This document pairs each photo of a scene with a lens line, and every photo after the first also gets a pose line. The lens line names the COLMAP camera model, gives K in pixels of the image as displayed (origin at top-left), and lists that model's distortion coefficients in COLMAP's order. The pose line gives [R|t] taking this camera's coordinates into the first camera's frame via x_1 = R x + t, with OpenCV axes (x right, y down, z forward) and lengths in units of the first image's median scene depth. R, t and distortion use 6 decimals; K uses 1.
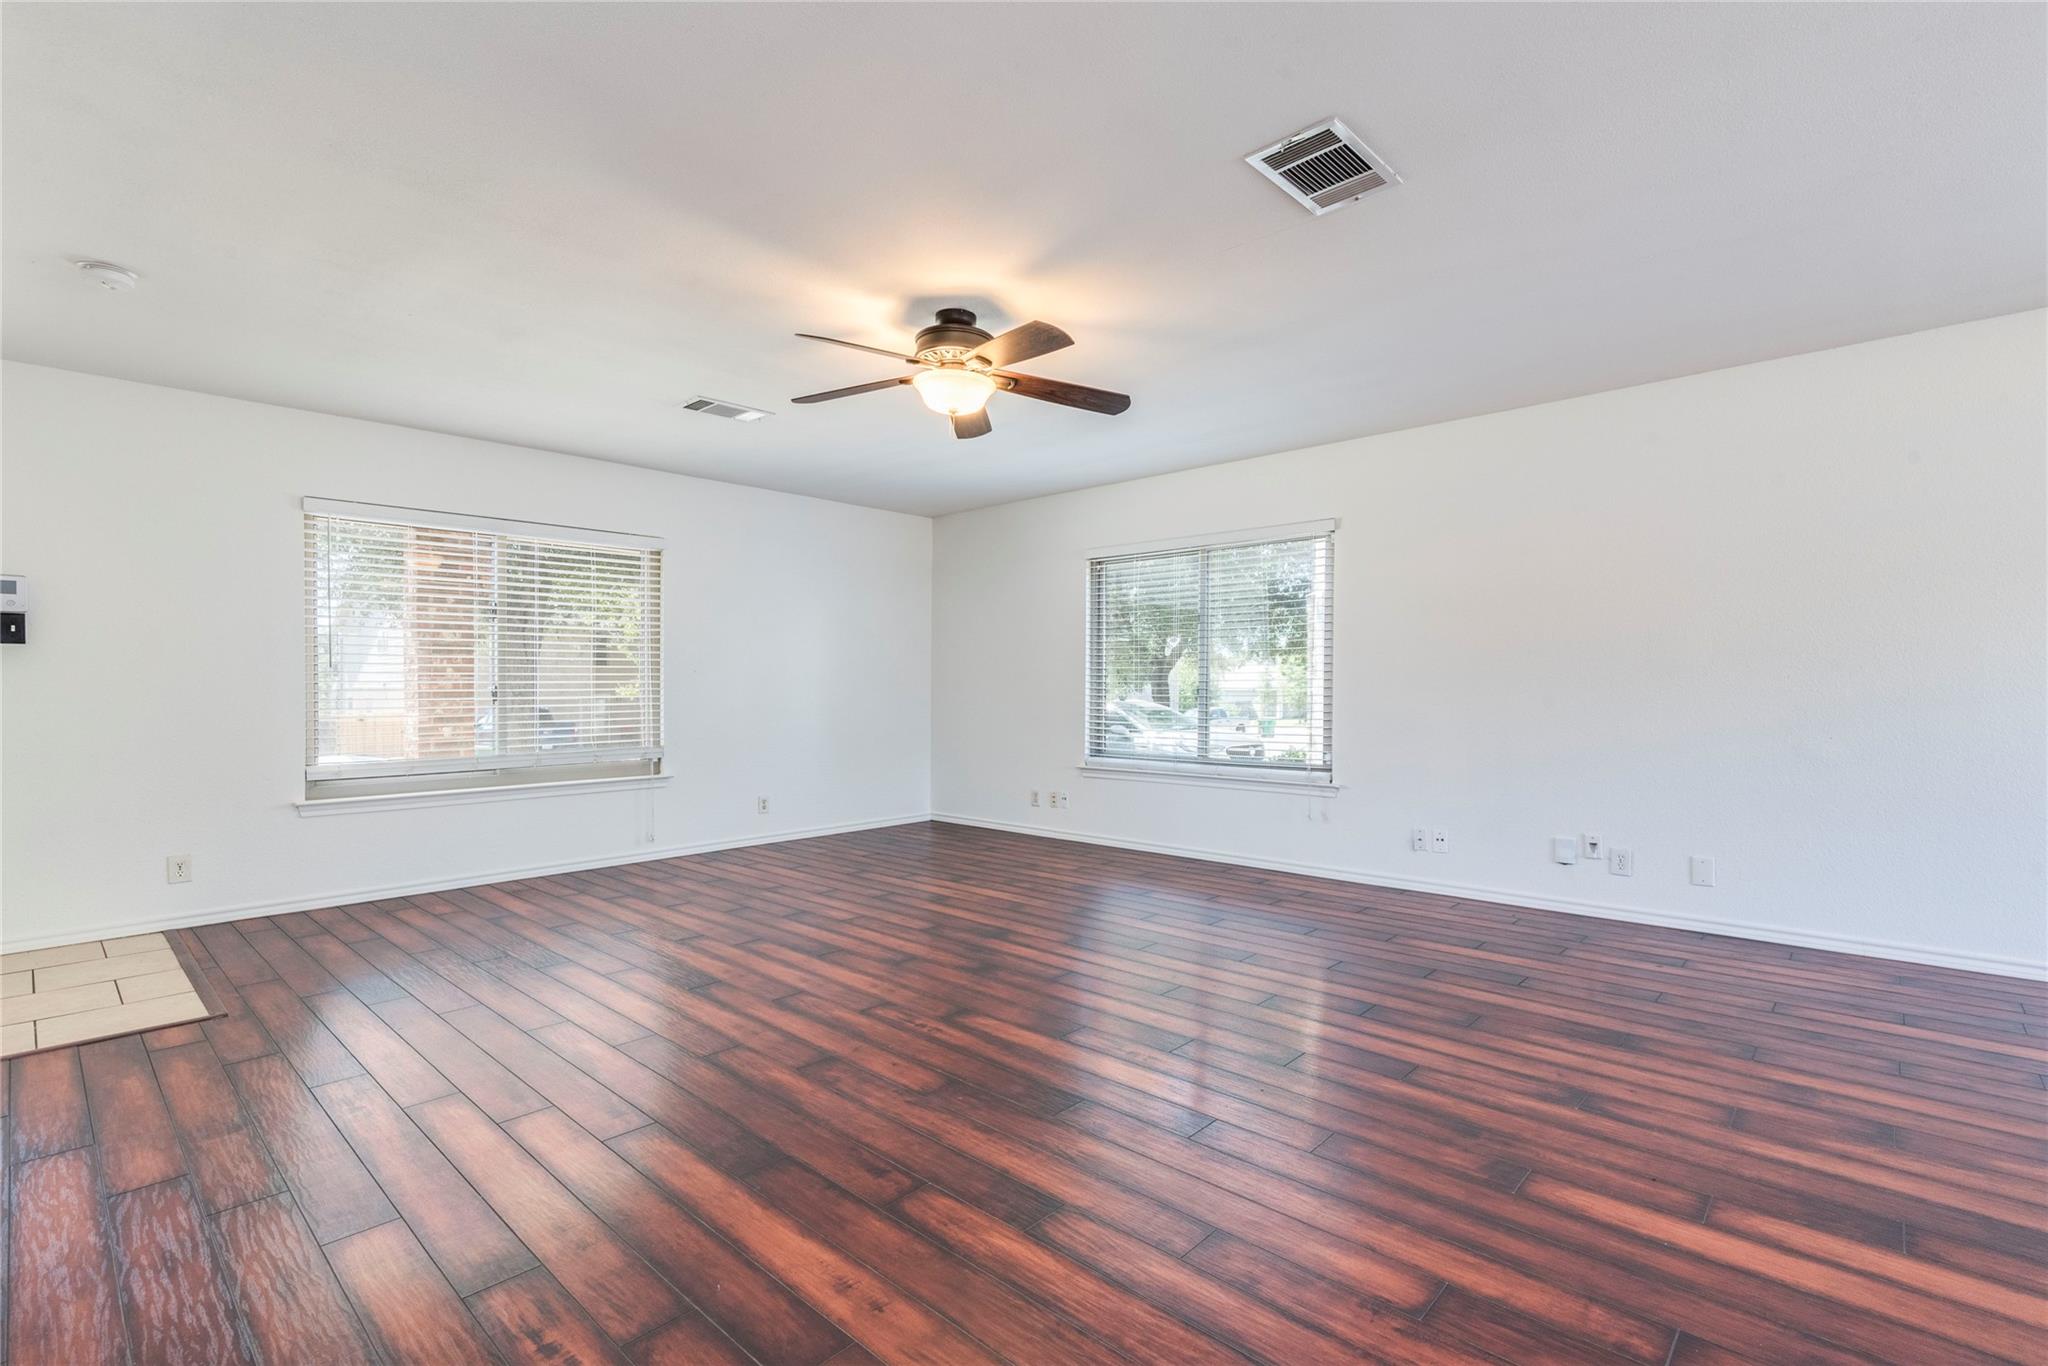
lens RADIAL K [[927.5, 0, 1020.7], [0, 927.5, 699.5], [0, 0, 1]] dist [0.000647, -0.000014]
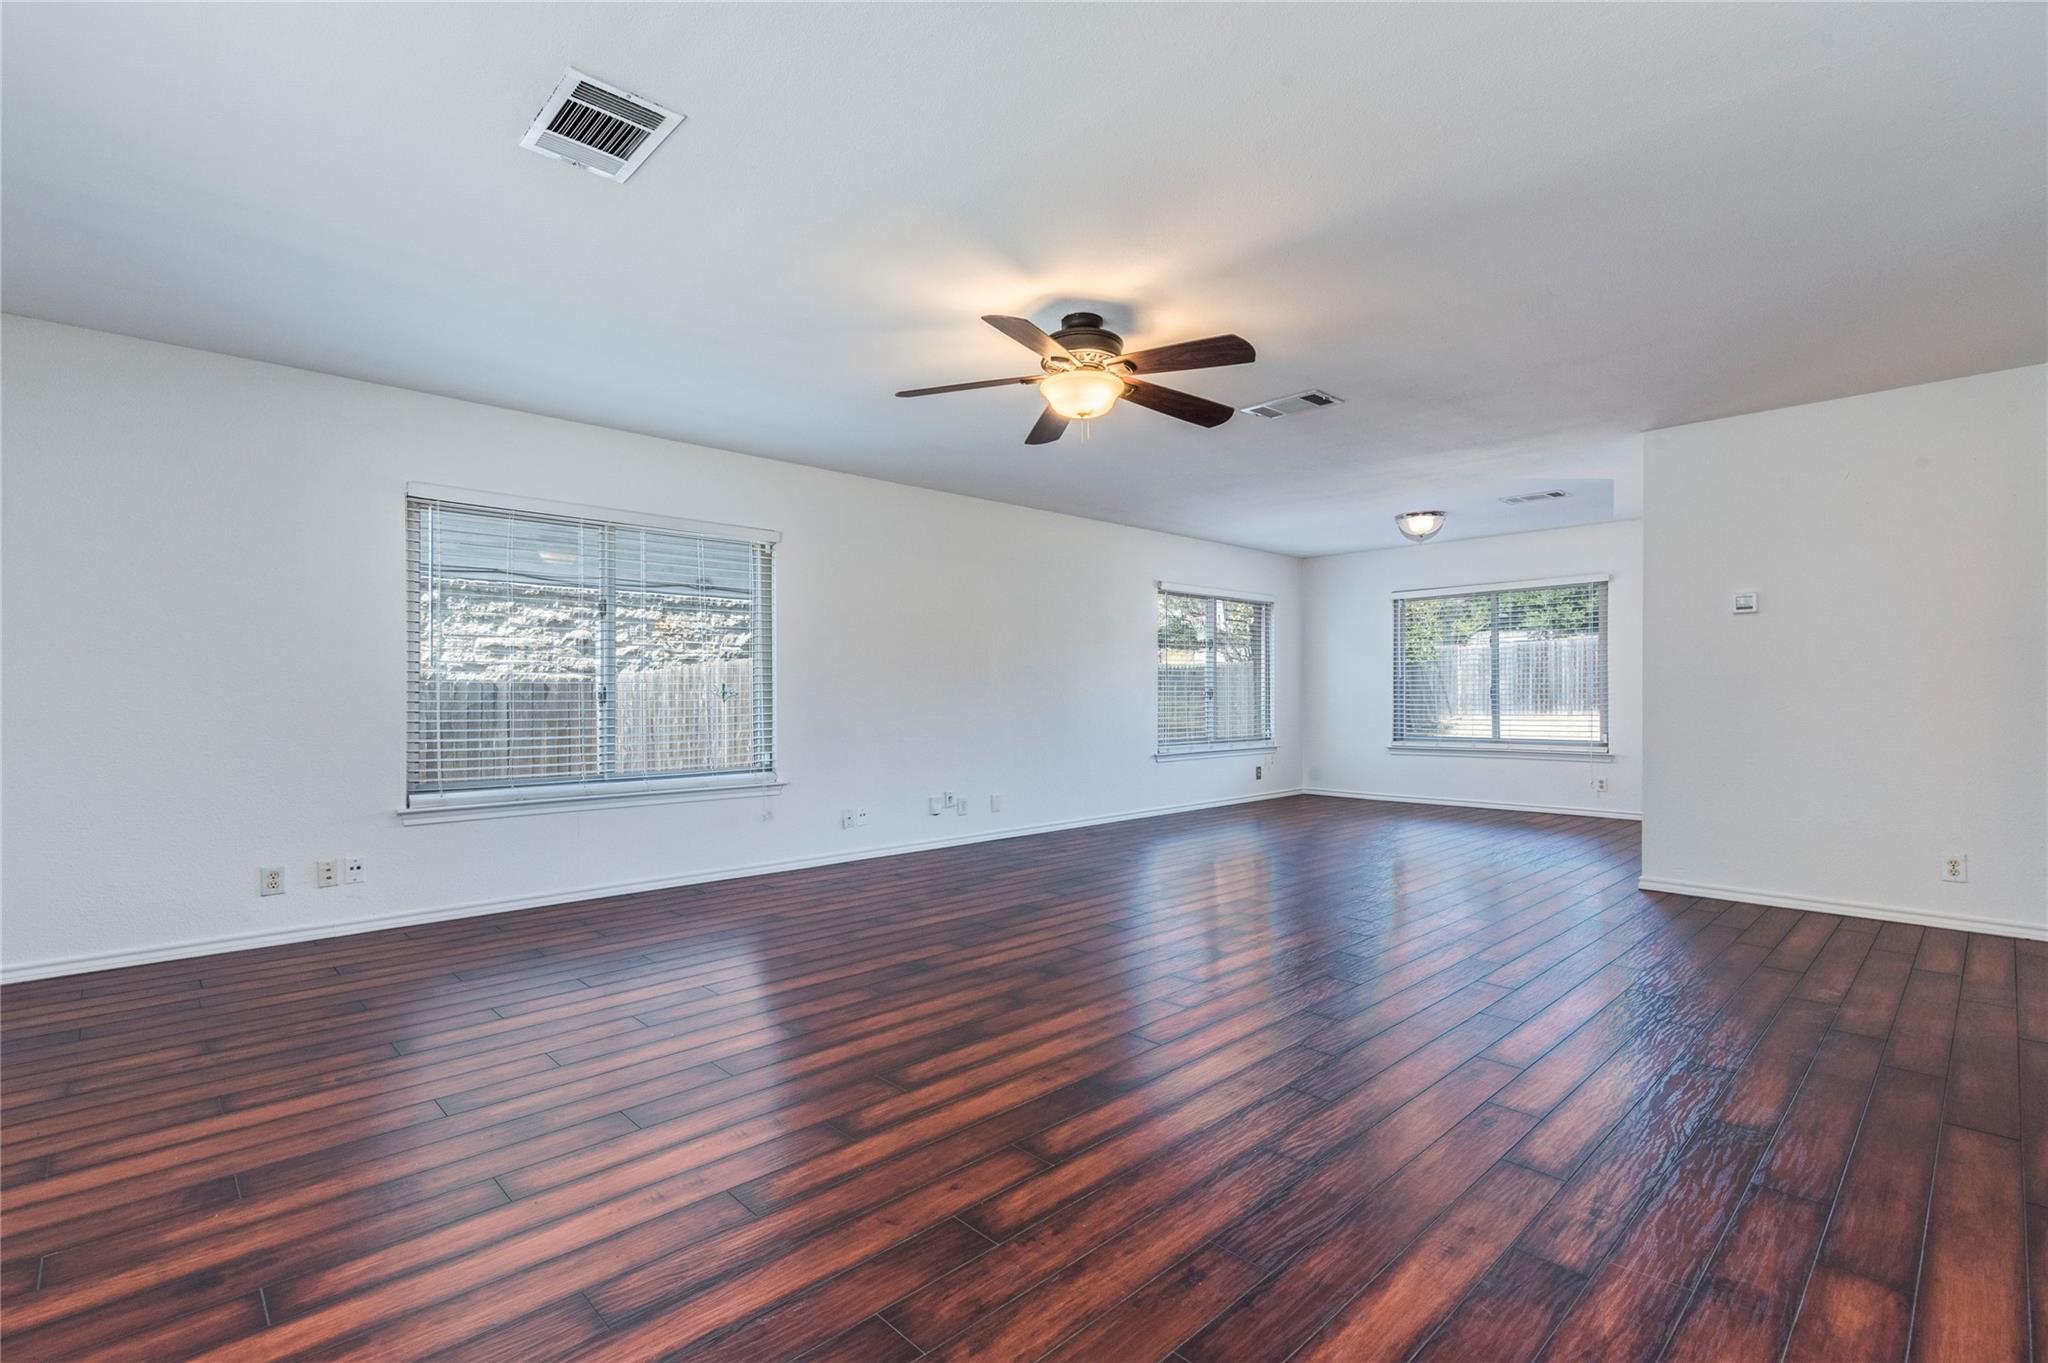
lens RADIAL K [[927.5, 0, 1020.7], [0, 927.5, 698.0], [0, 0, 1]] dist [0.000647, -0.000014]
pose [[0.066310, -0.004678, 0.997788, -0.977409], [0.013075, 0.999907, 0.003819, -0.007417], [-0.997713, 0.012793, 0.066365, 0.908794]]
